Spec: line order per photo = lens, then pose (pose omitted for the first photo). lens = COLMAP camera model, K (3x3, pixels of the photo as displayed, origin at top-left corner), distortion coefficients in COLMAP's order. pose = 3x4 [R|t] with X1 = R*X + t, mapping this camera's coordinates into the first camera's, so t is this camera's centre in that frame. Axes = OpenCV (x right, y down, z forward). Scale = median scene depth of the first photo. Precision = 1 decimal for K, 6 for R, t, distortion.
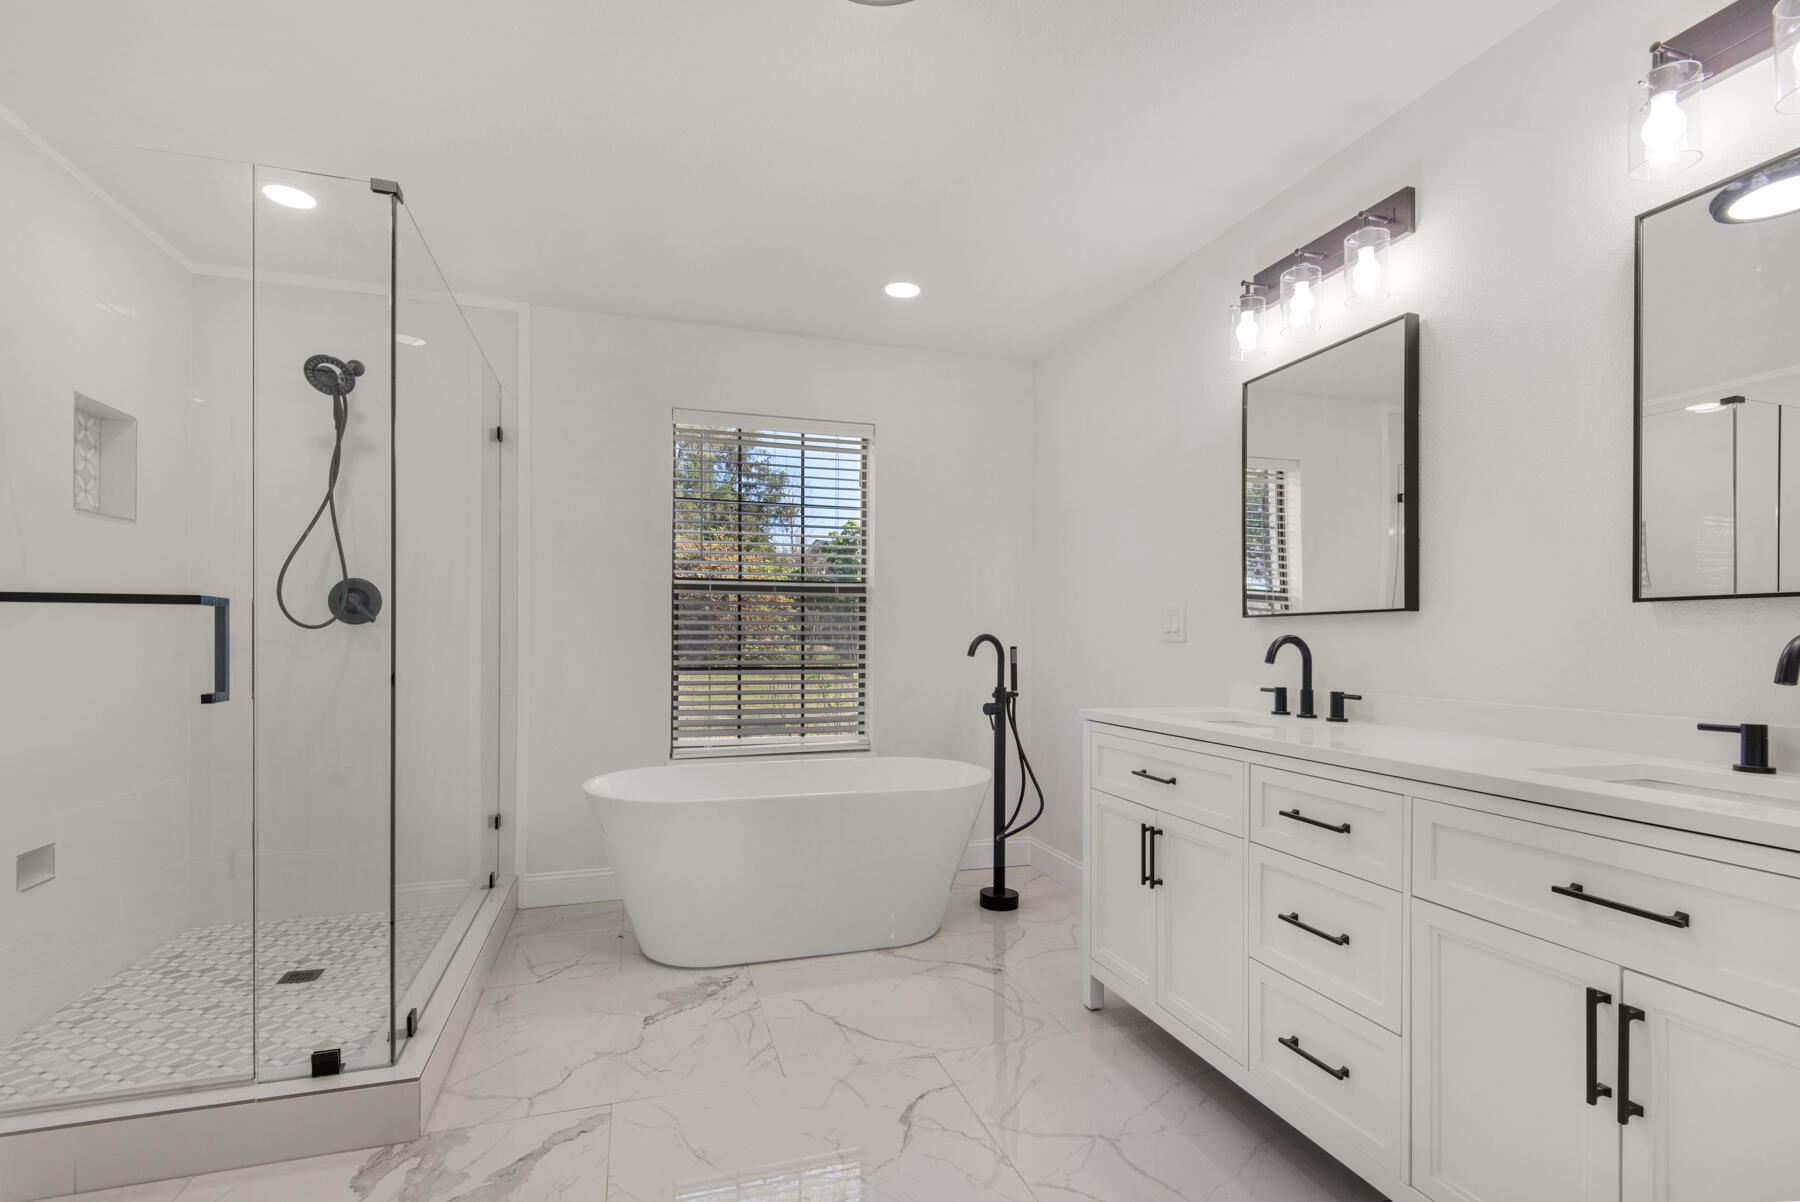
lens RADIAL K [[819.1, 0, 900.0], [0, 819.1, 601.0], [0, 0, 1]] dist [0.037198, -0.018297]
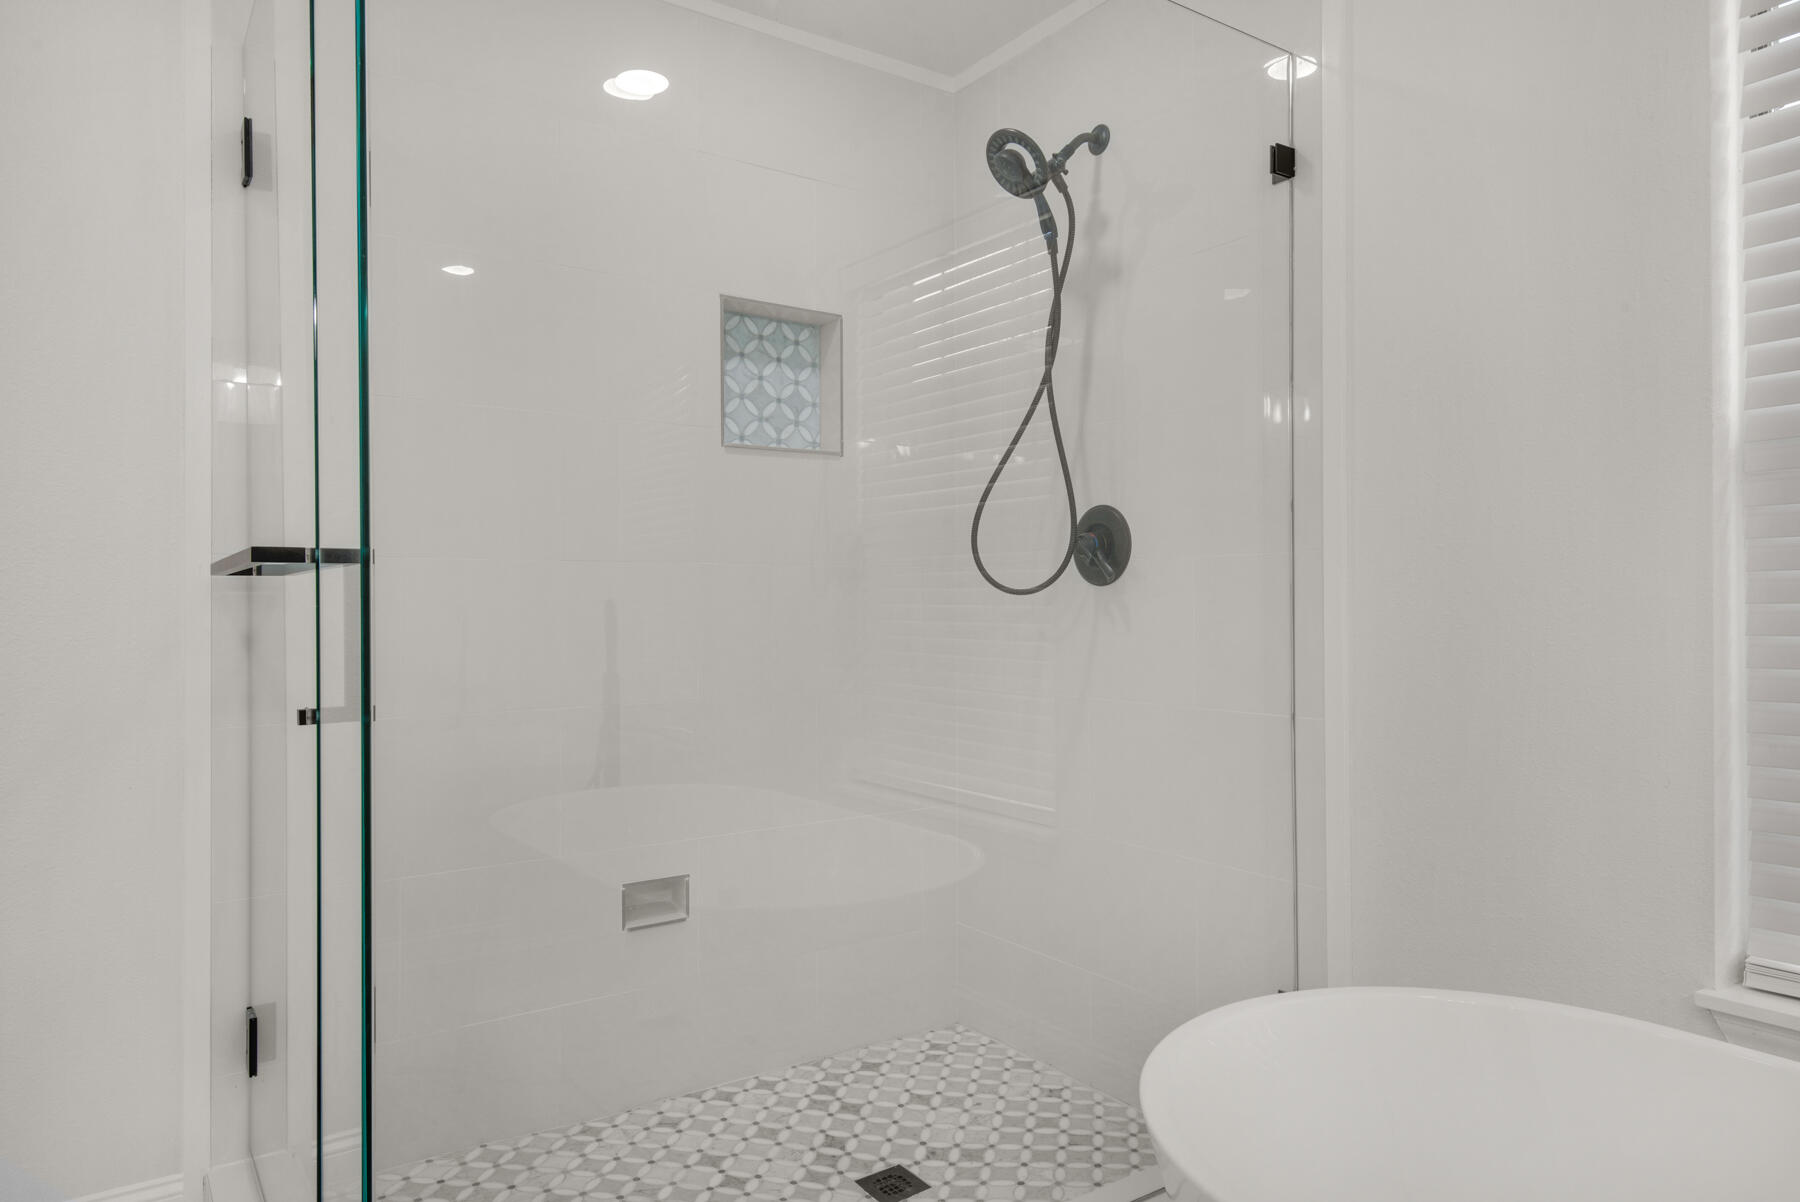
lens RADIAL K [[1132.8, 0, 900.0], [0, 1132.8, 601.0], [0, 0, 1]] dist [0.001960, 0.000373]
pose [[0.308046, -0.013724, -0.951273, 0.052693], [0.051178, 0.998687, 0.002165, 0.036070], [0.949994, -0.049352, 0.308344, 0.774103]]
